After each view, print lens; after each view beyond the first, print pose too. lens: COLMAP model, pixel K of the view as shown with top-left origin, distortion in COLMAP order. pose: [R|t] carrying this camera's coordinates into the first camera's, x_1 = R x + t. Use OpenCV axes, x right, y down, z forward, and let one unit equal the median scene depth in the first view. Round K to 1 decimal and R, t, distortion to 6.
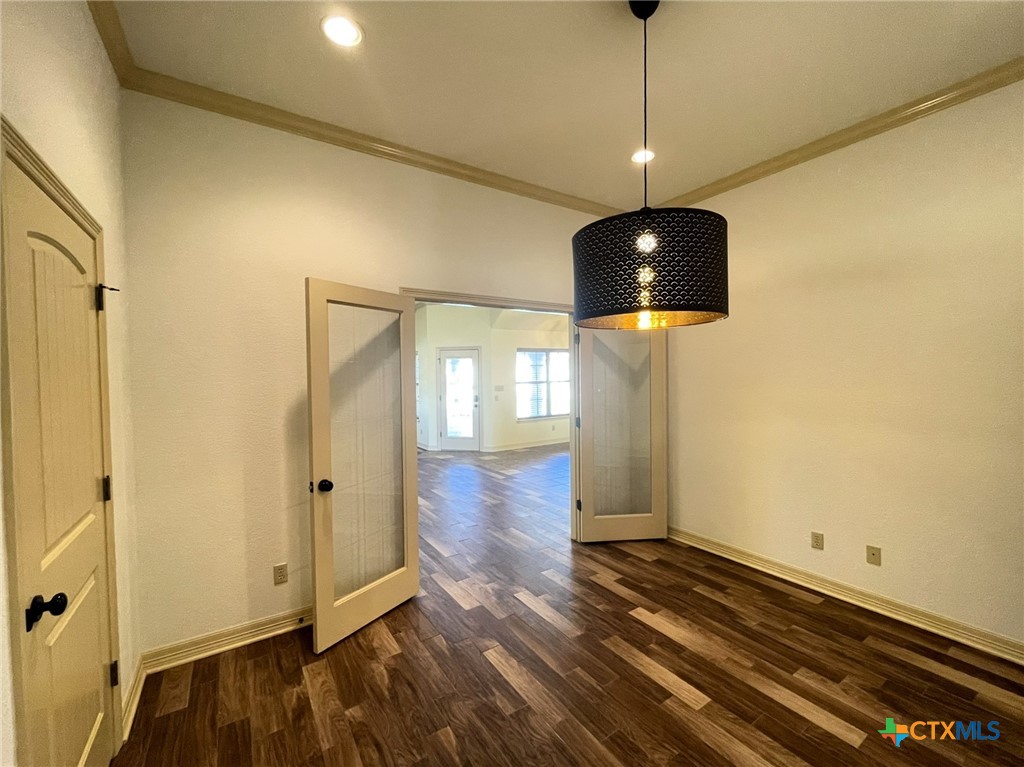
lens RADIAL K [[421.6, 0, 512.8], [0, 421.6, 382.5], [0, 0, 1]] dist [-0.001250, 0.000198]
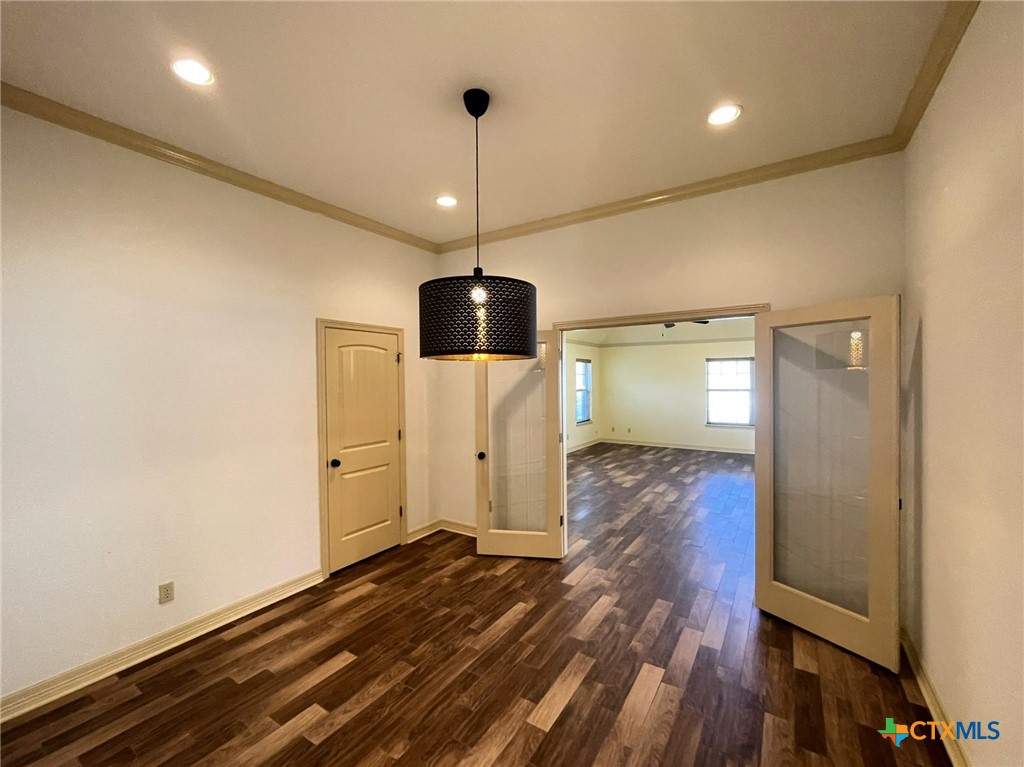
lens RADIAL K [[421.6, 0, 514.4], [0, 421.6, 383.4], [0, 0, 1]] dist [-0.001250, 0.000198]
pose [[0.401081, 0.014562, -0.915927, 1.142530], [-0.009069, 0.999888, 0.011926, -0.063777], [0.915998, 0.003523, 0.401168, 0.455046]]
